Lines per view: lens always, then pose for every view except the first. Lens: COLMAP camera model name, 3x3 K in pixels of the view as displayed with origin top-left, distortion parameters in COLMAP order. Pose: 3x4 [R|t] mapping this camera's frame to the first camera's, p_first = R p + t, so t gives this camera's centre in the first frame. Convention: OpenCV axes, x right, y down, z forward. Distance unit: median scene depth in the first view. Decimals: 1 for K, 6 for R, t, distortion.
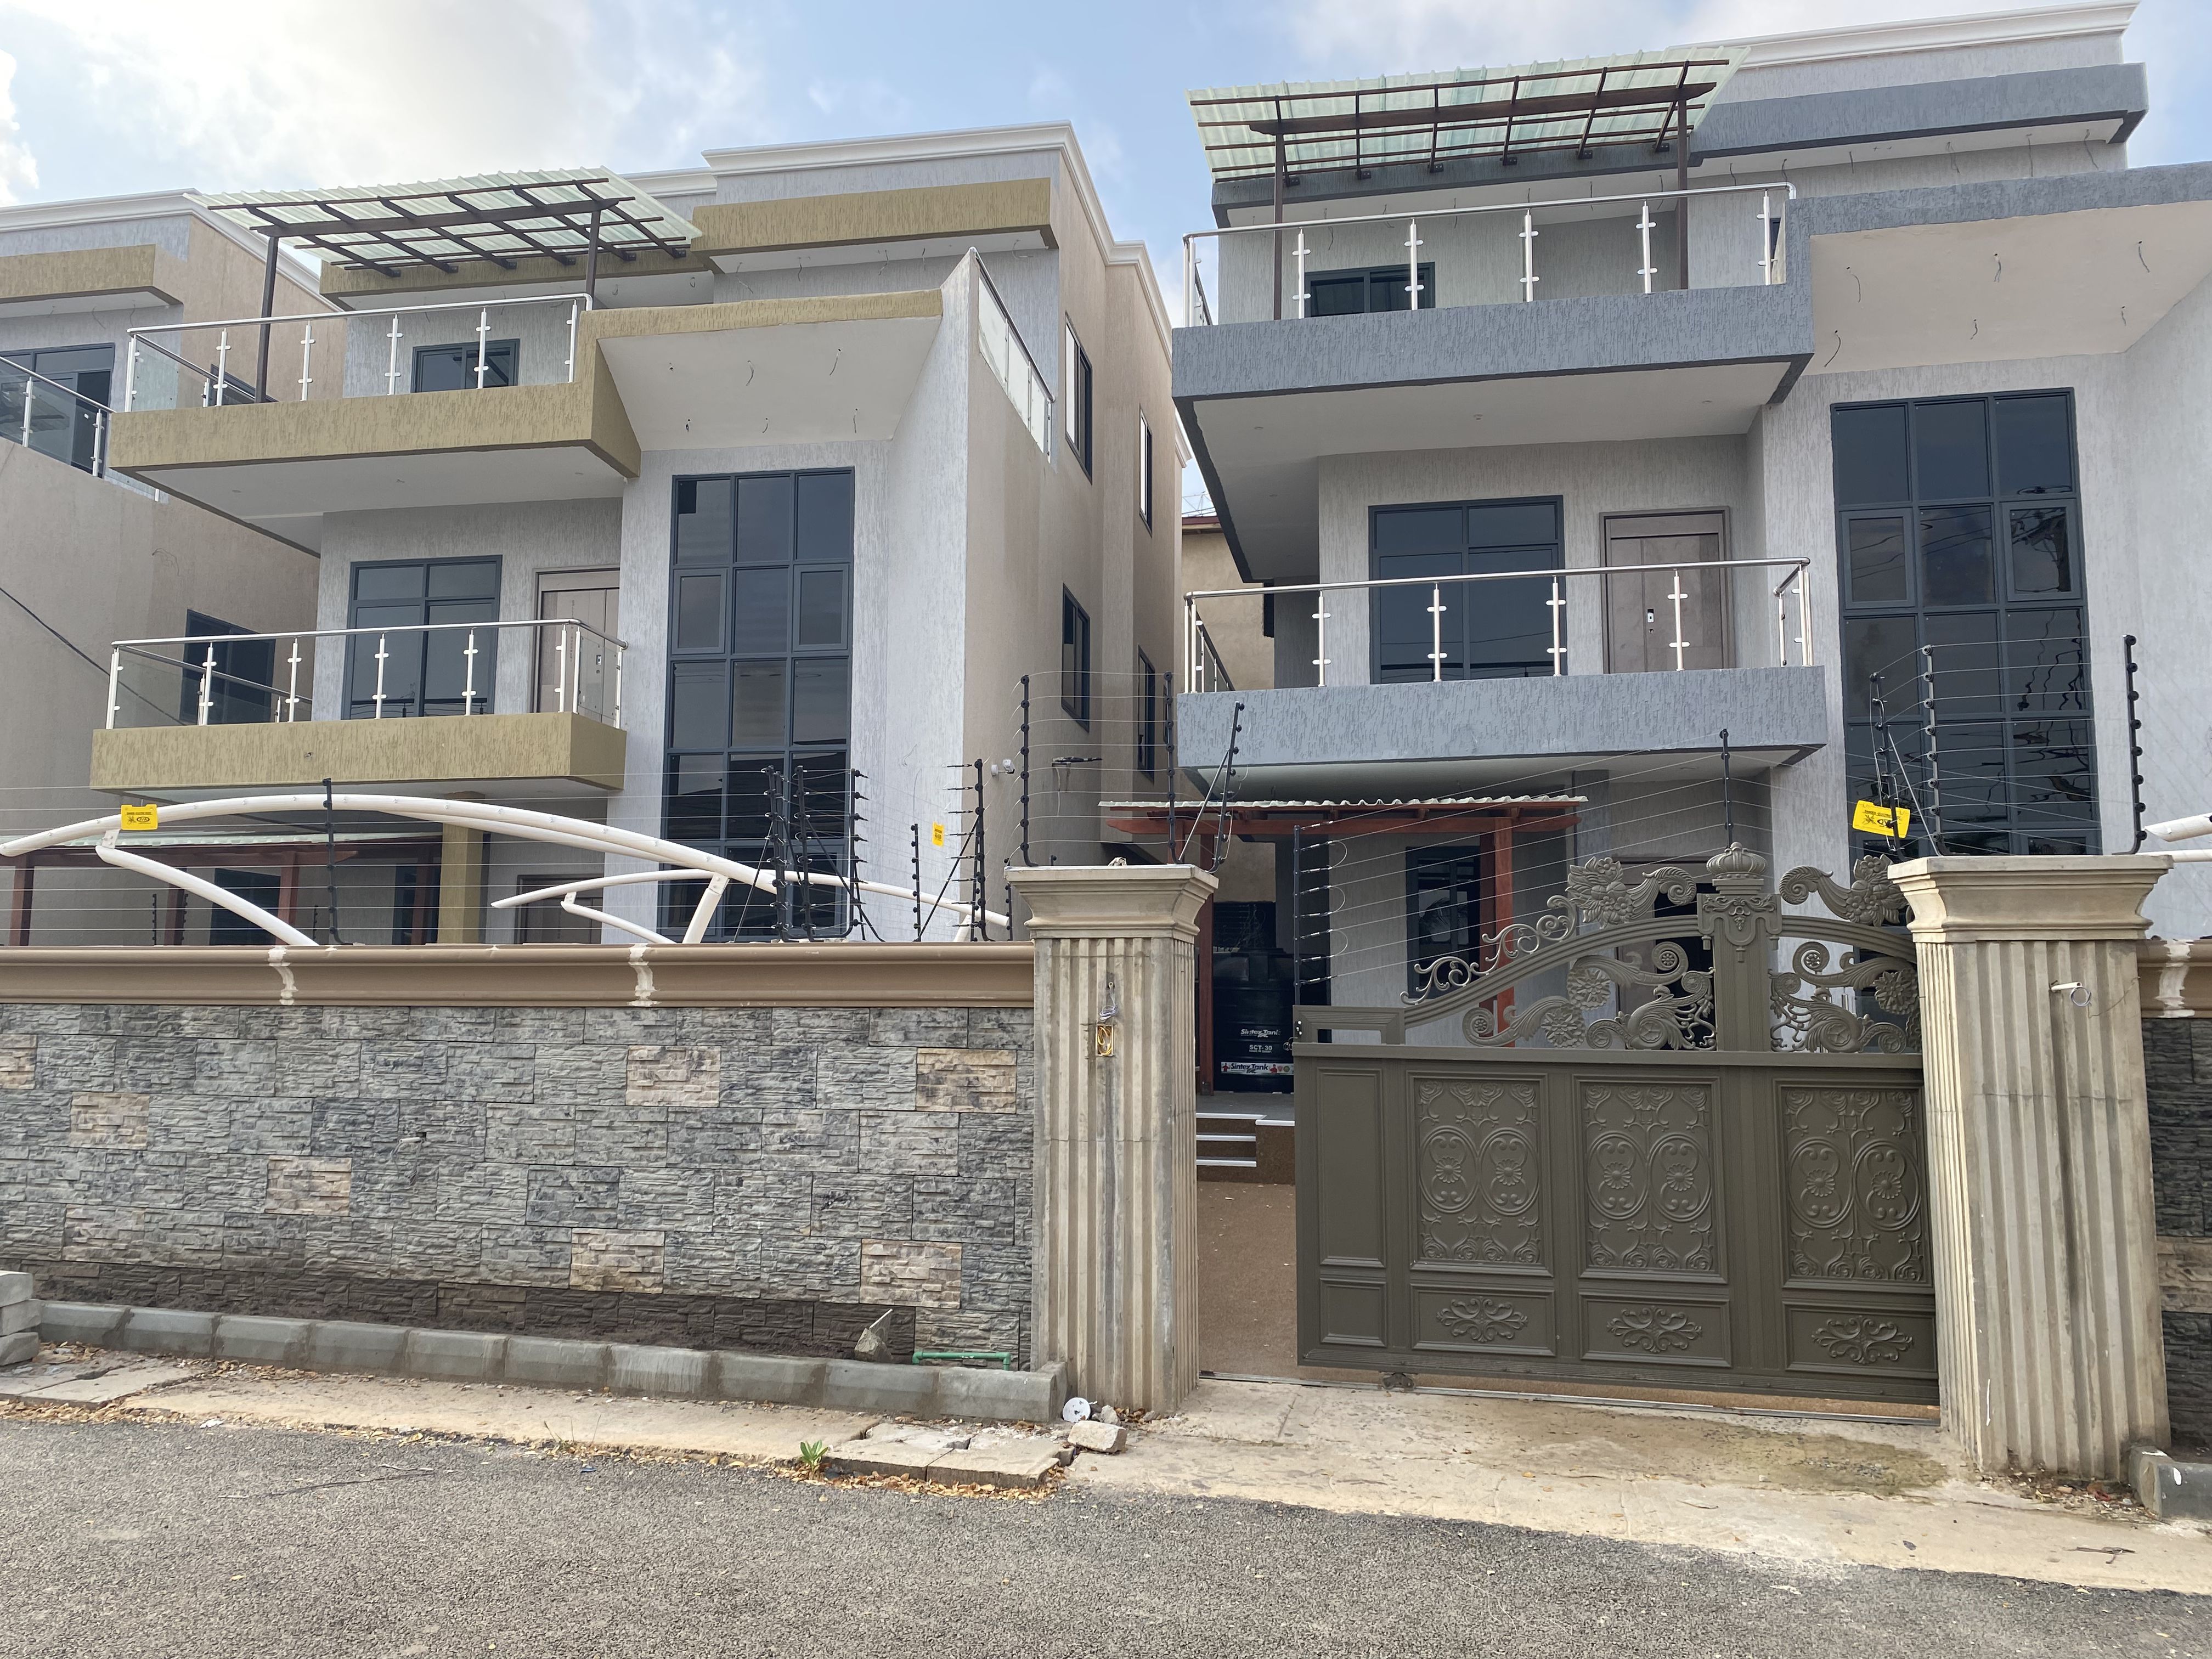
lens RADIAL K [[1657.7, 0, 1082.6], [0, 1657.7, 813.6], [0, 0, 1]] dist [0.036445, -0.038319]
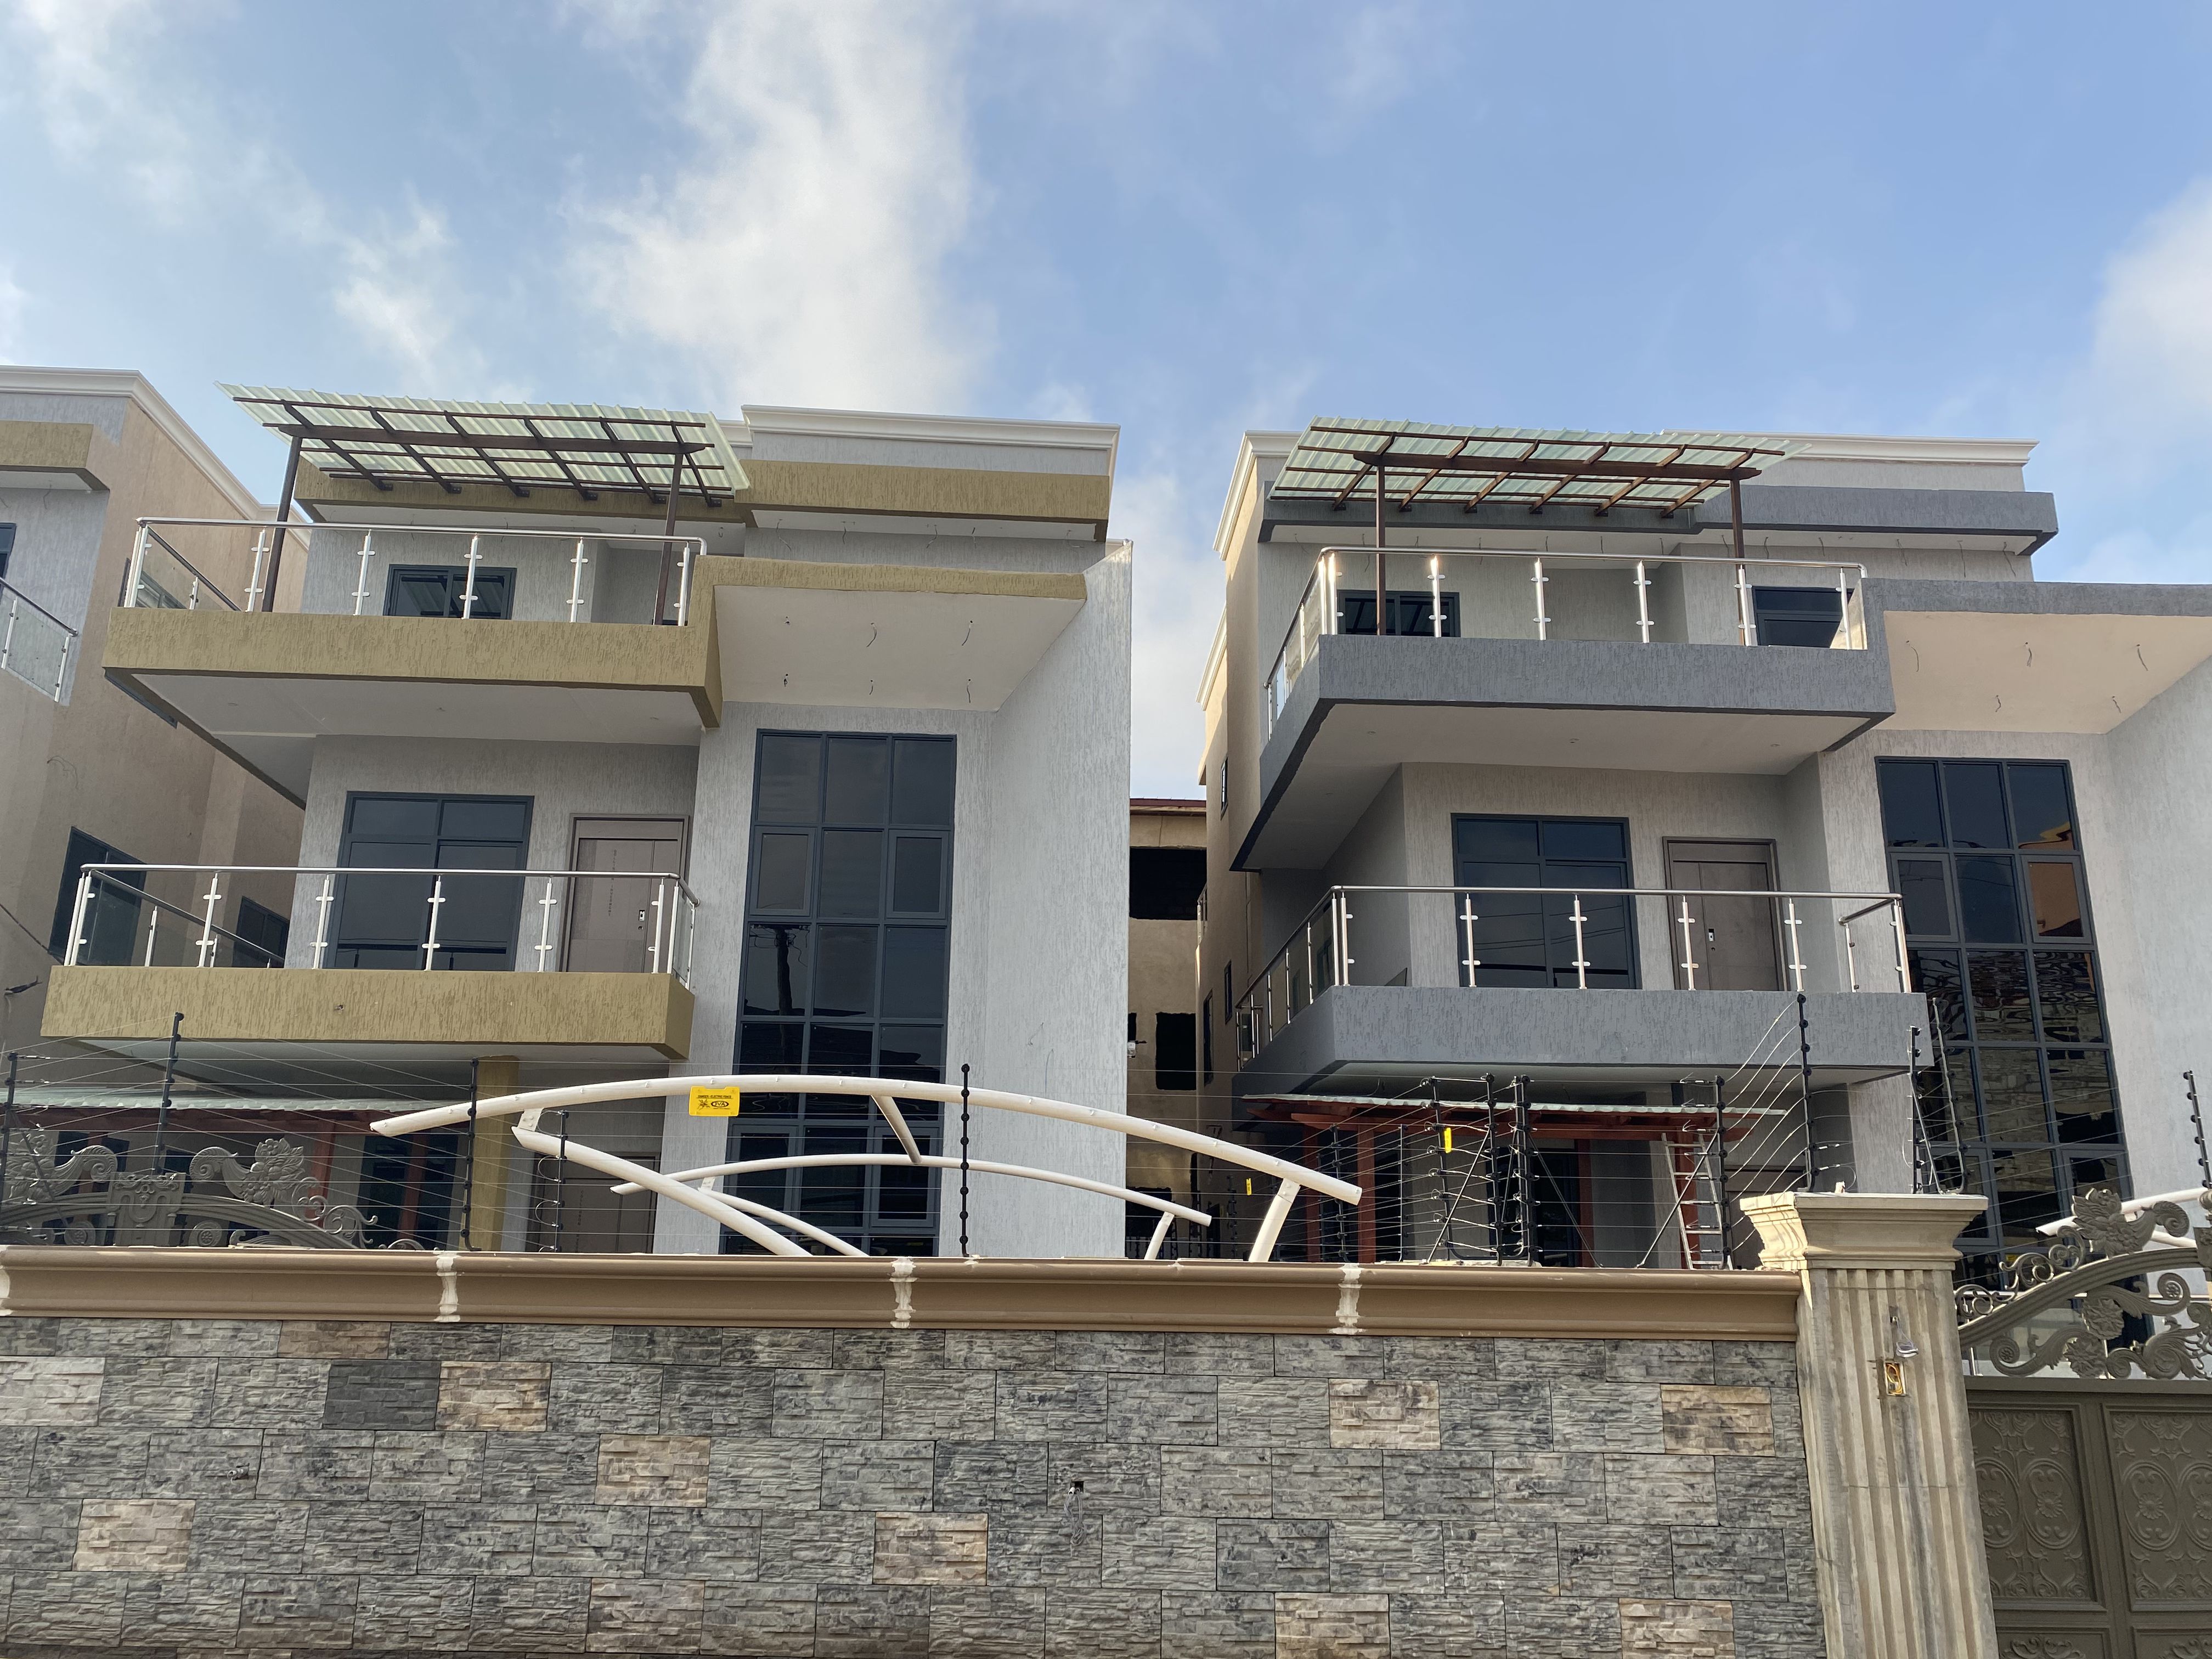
lens RADIAL K [[1659.7, 0, 1092.1], [0, 1659.7, 834.3], [0, 0, 1]] dist [0.037876, -0.043422]
pose [[0.971772, 0.068866, 0.225649, -0.323305], [-0.034706, 0.987772, -0.151994, -0.006175], [-0.233357, 0.139872, 0.962279, 0.056829]]
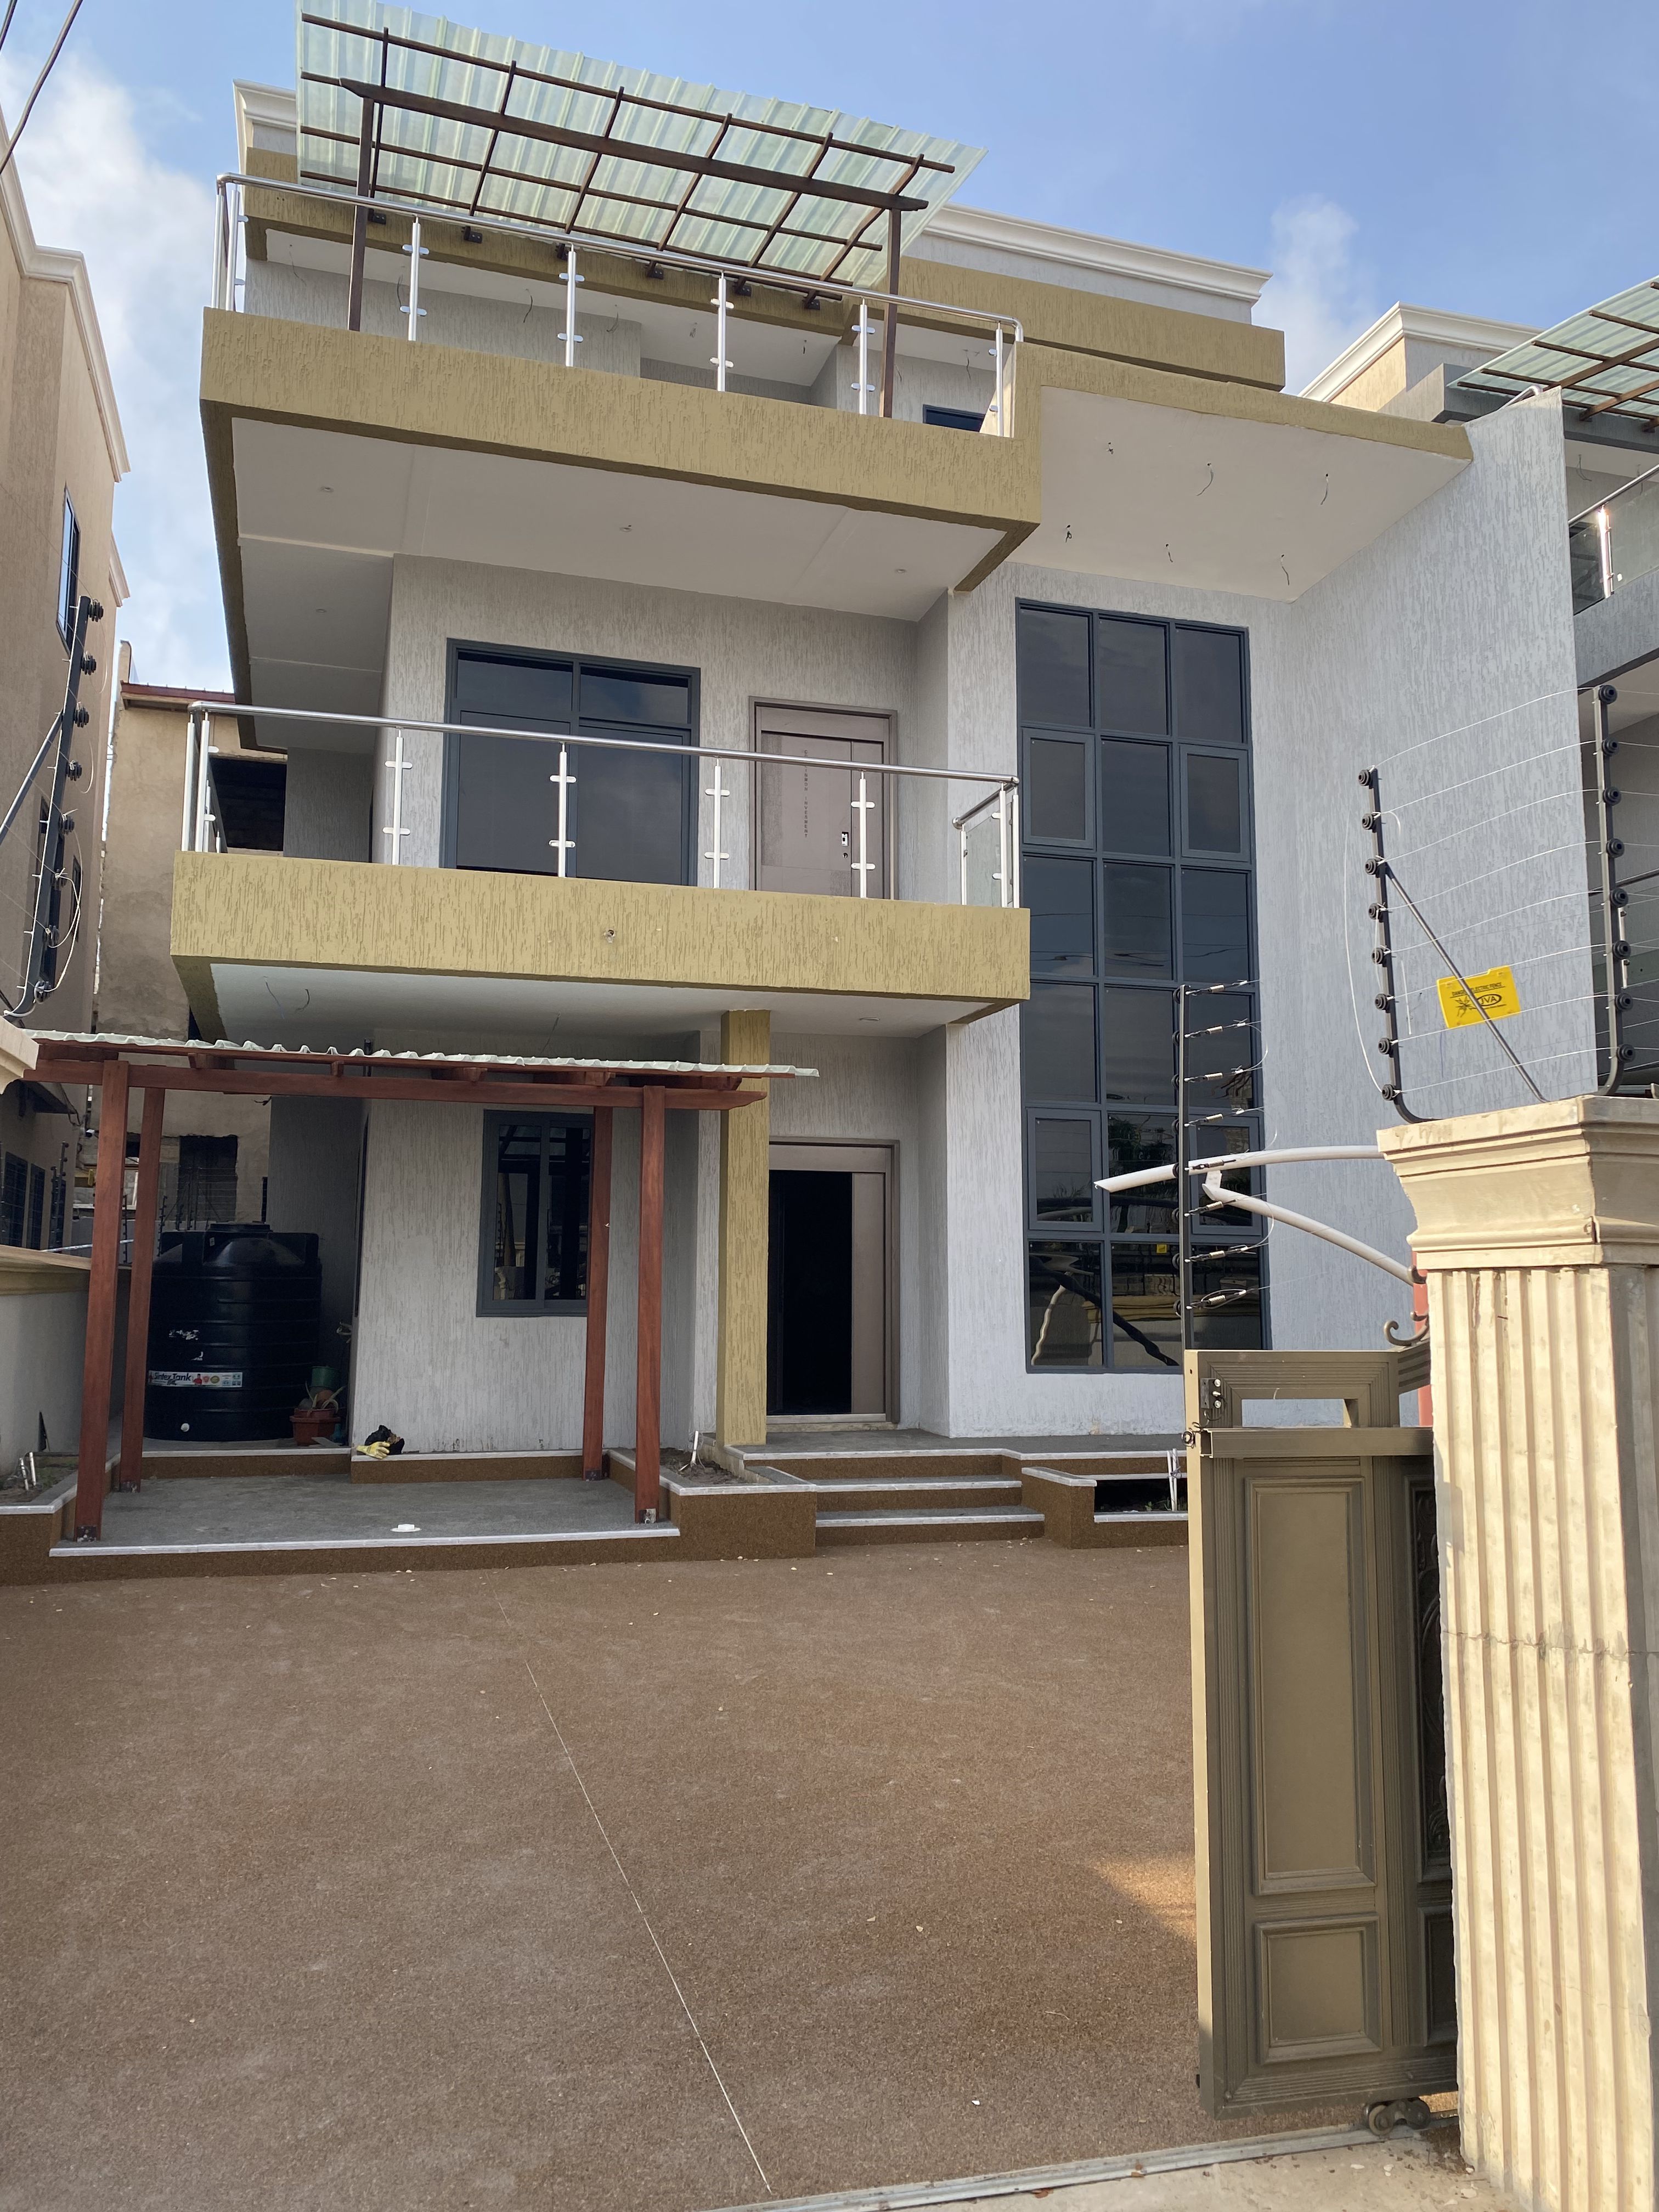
lens RADIAL K [[1674.0, 0, 826.3], [0, 1674.0, 1077.1], [0, 0, 1]] dist [0.011156, -0.004580]
pose [[0.887554, 0.058201, 0.457012, -0.767557], [-0.053491, 0.998298, -0.023250, 0.032610], [-0.457587, -0.003811, 0.889157, 0.463705]]
